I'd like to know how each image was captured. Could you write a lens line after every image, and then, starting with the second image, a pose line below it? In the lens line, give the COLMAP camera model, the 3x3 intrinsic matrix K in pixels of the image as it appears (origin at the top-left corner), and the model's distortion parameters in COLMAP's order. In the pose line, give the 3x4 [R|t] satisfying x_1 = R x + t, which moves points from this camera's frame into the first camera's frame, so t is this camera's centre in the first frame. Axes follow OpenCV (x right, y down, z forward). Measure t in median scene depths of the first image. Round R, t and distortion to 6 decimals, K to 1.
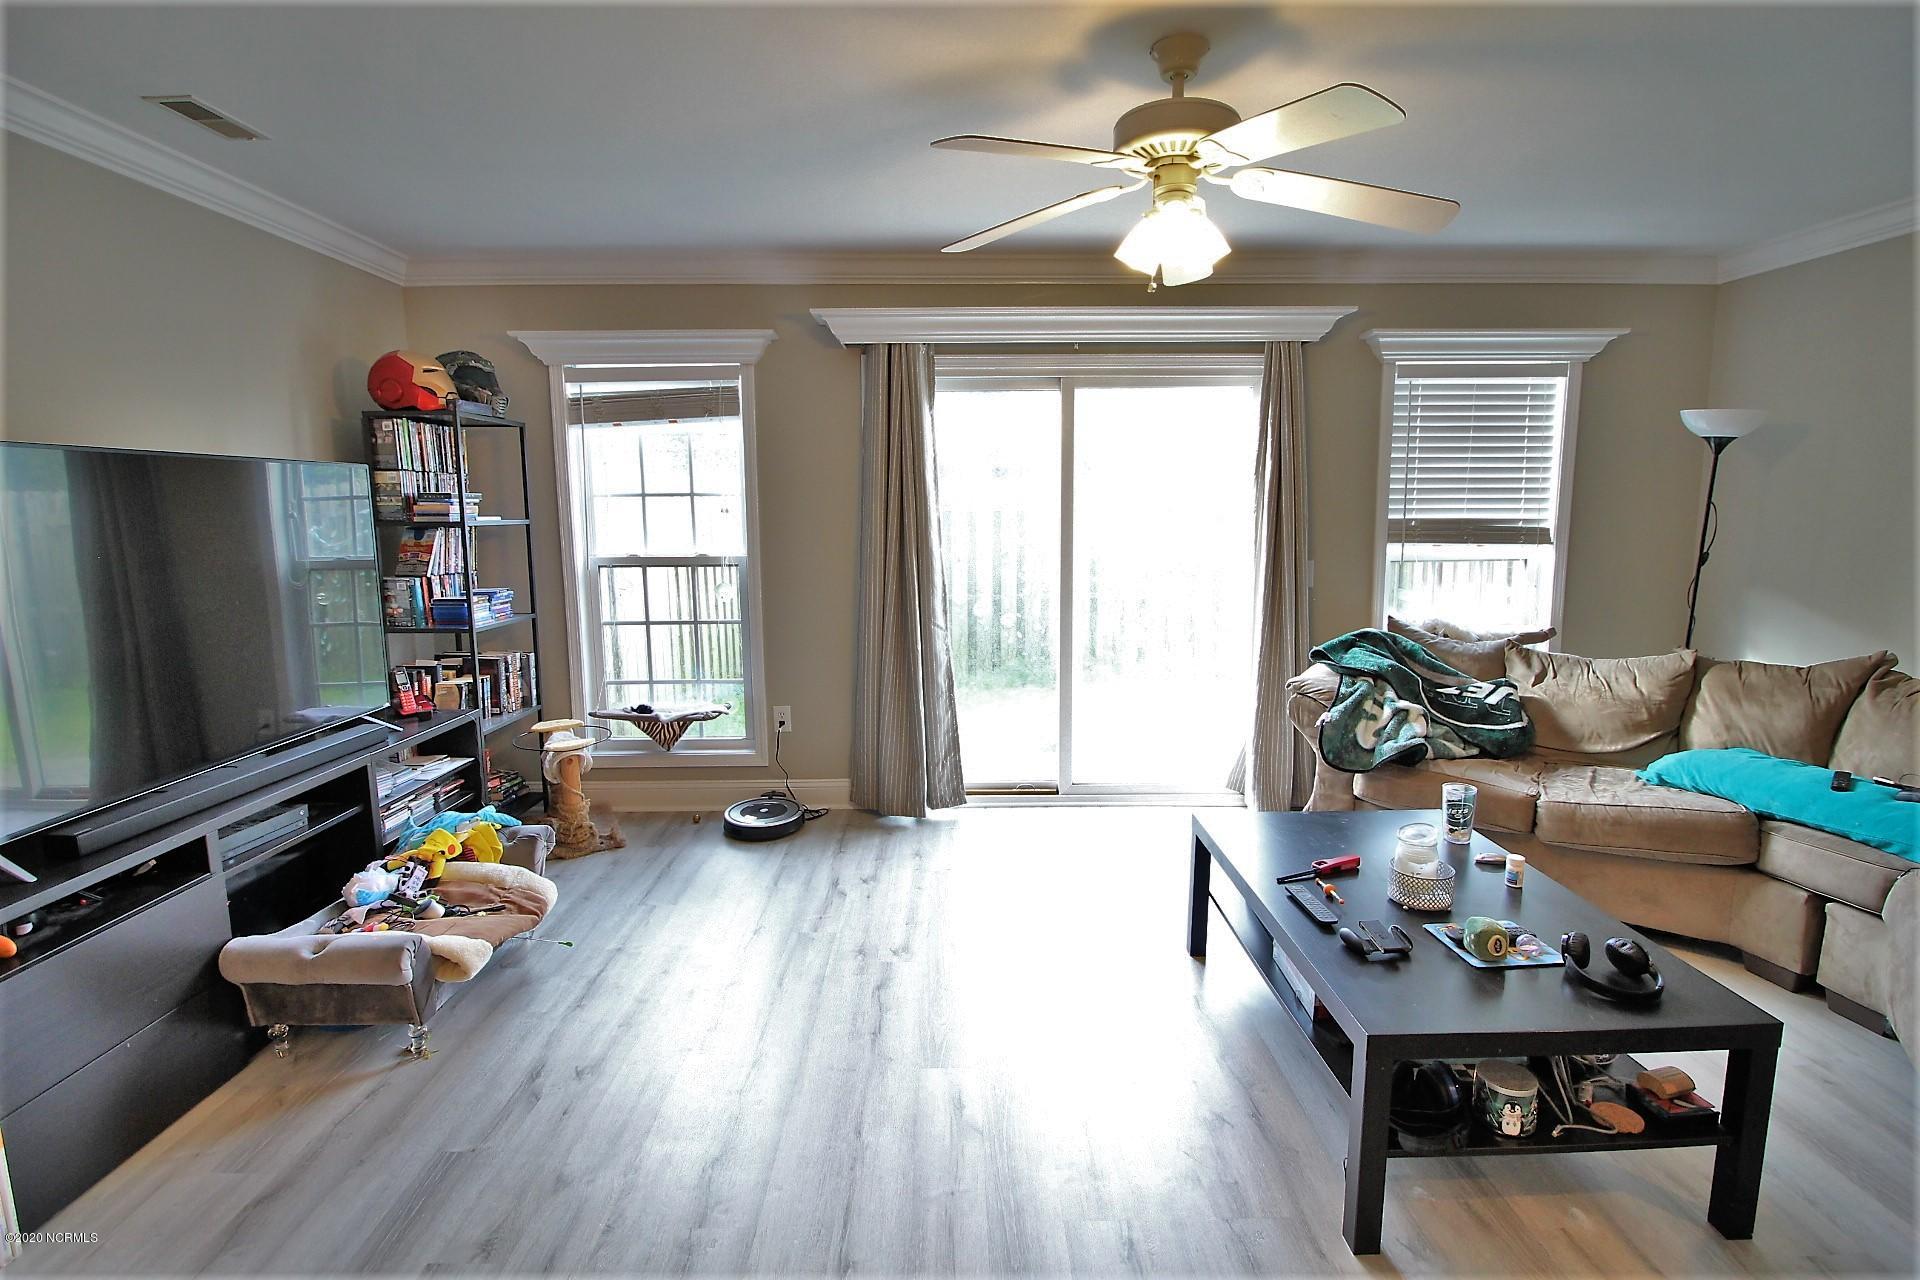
lens RADIAL K [[899.6, 0, 968.9], [0, 899.6, 634.0], [0, 0, 1]] dist [0.009673, -0.015253]
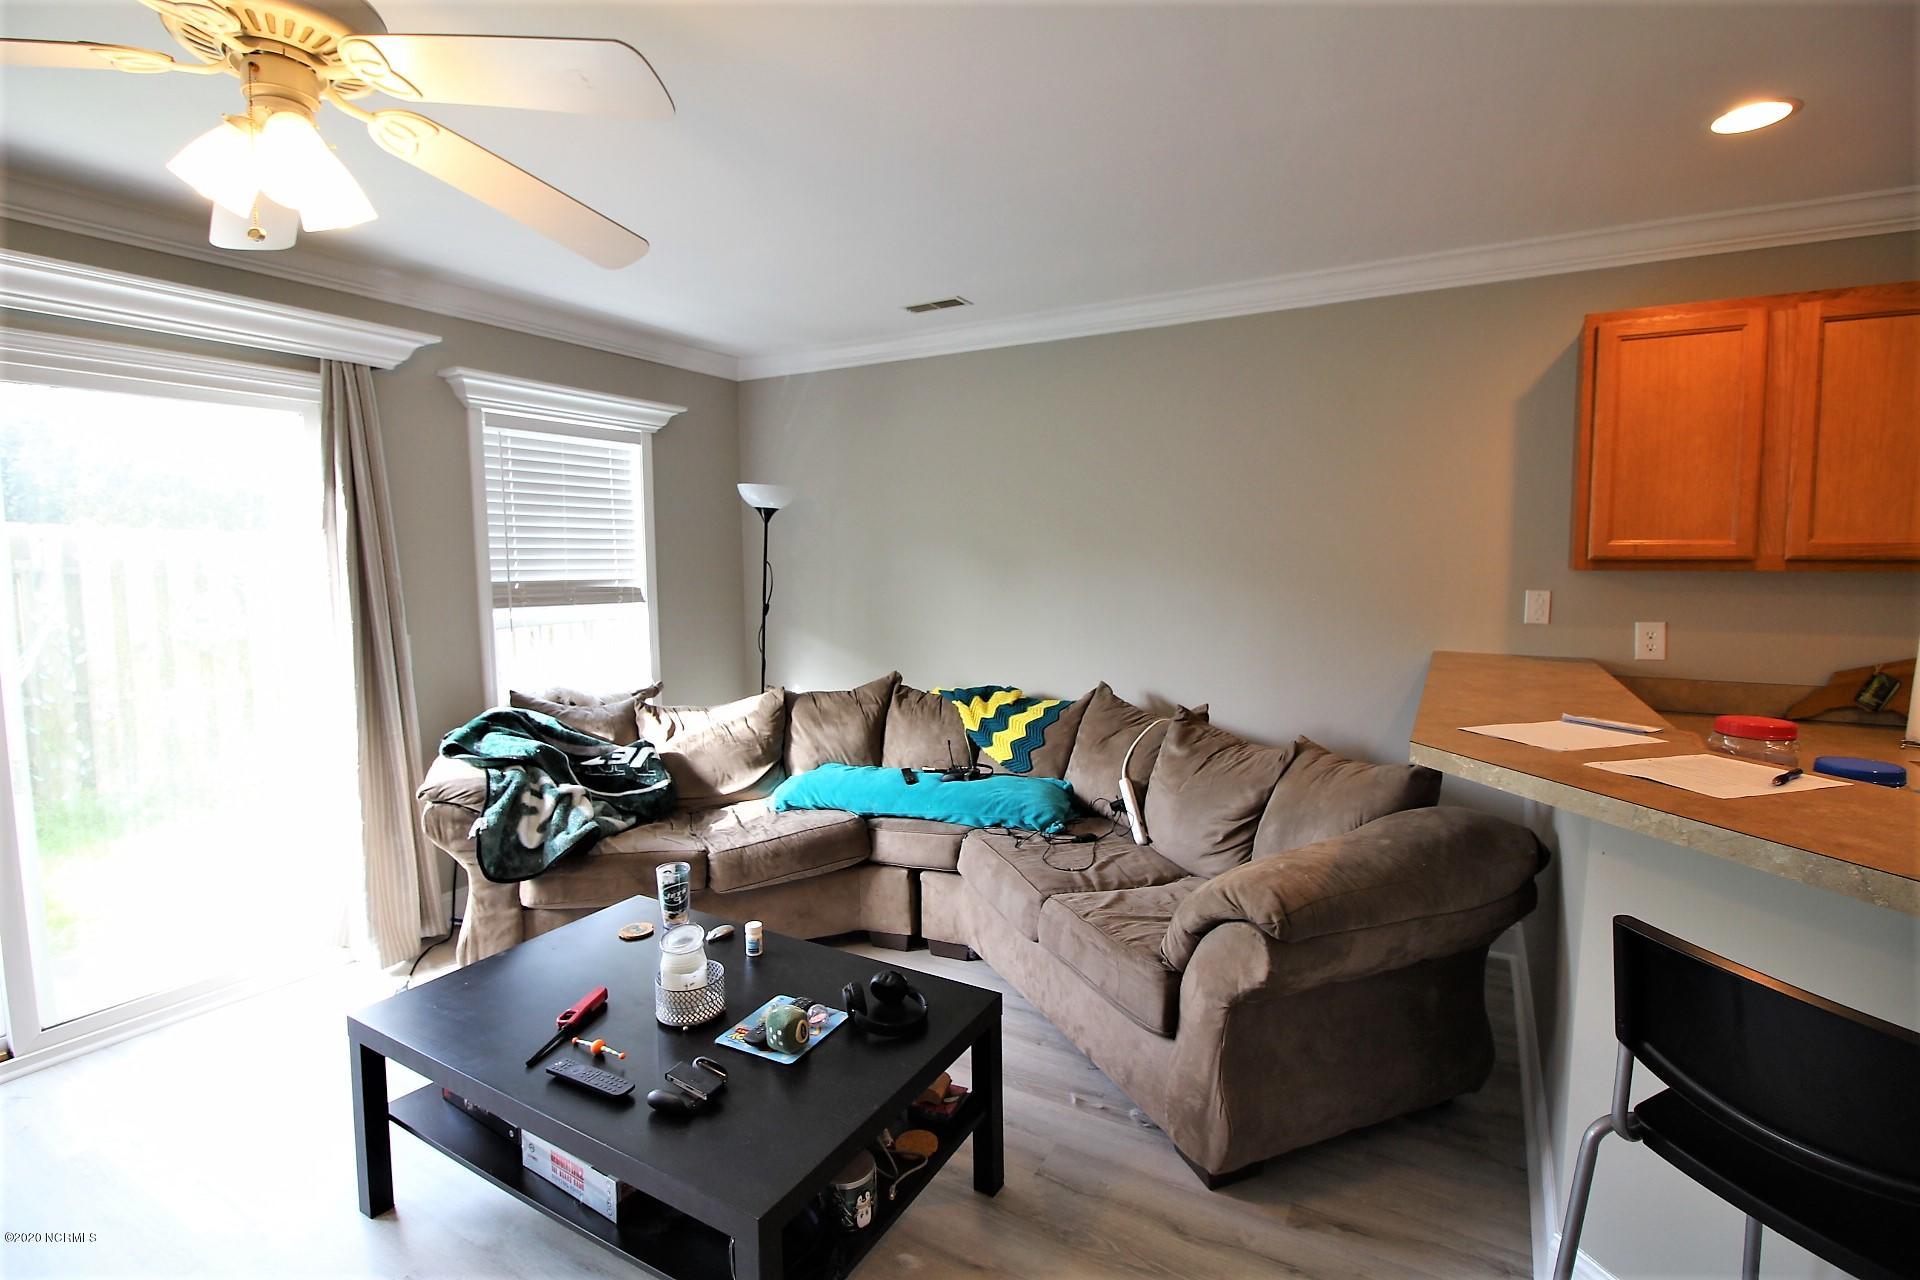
lens RADIAL K [[899.6, 0, 968.9], [0, 899.6, 634.0], [0, 0, 1]] dist [0.009673, -0.015253]
pose [[0.528609, -0.073380, 0.845688, -0.051394], [0.125325, 0.992086, 0.007747, -0.030475], [-0.839563, 0.101890, 0.533622, 0.165942]]
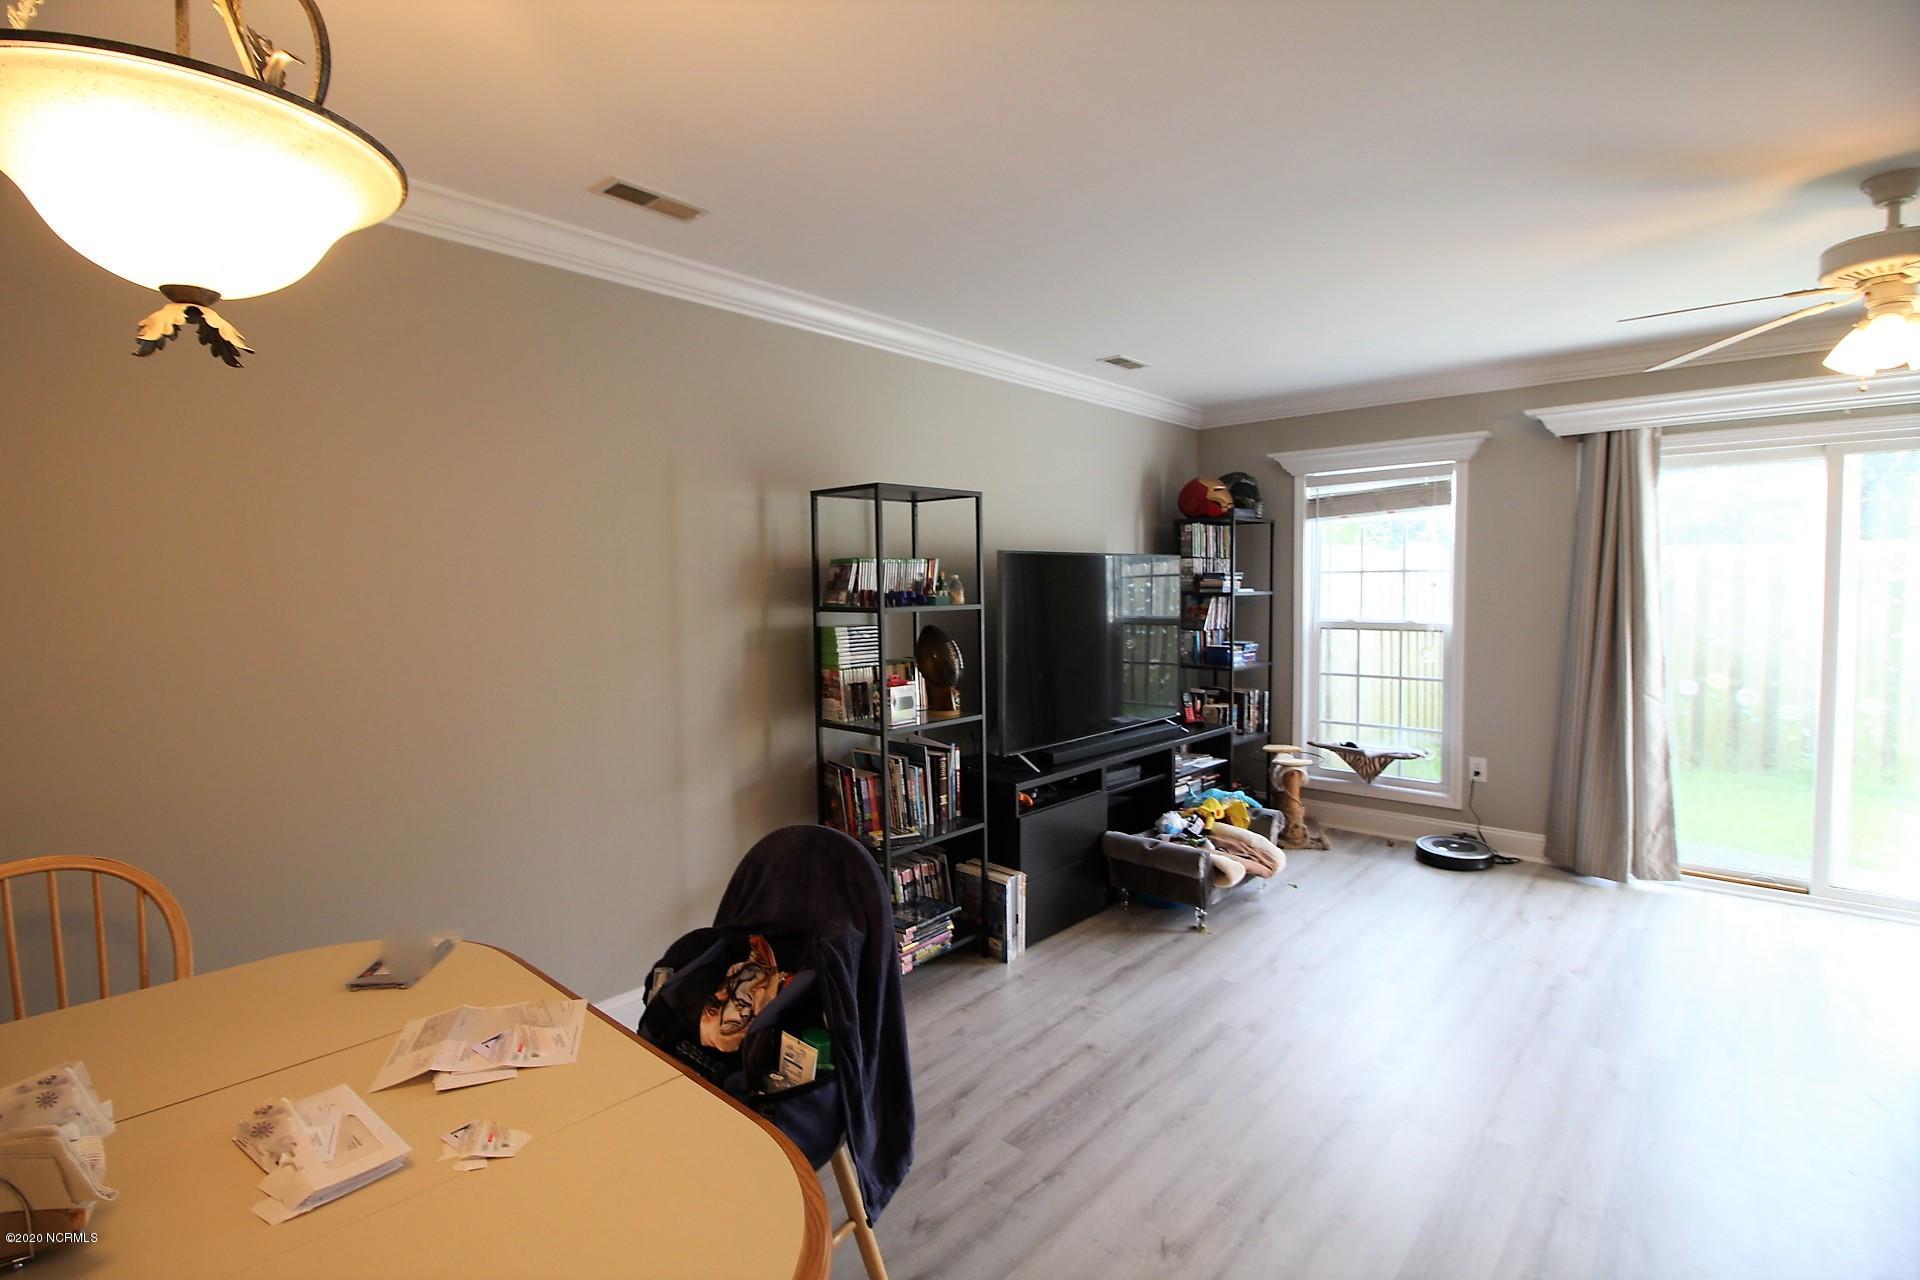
lens RADIAL K [[885.7, 0, 958.9], [0, 885.7, 626.9], [0, 0, 1]] dist [0.001835, -0.015918]
pose [[0.732472, 0.032280, -0.680032, 0.073612], [-0.089532, 0.994767, -0.049215, 0.035982], [0.674885, 0.096933, 0.731529, -0.302413]]
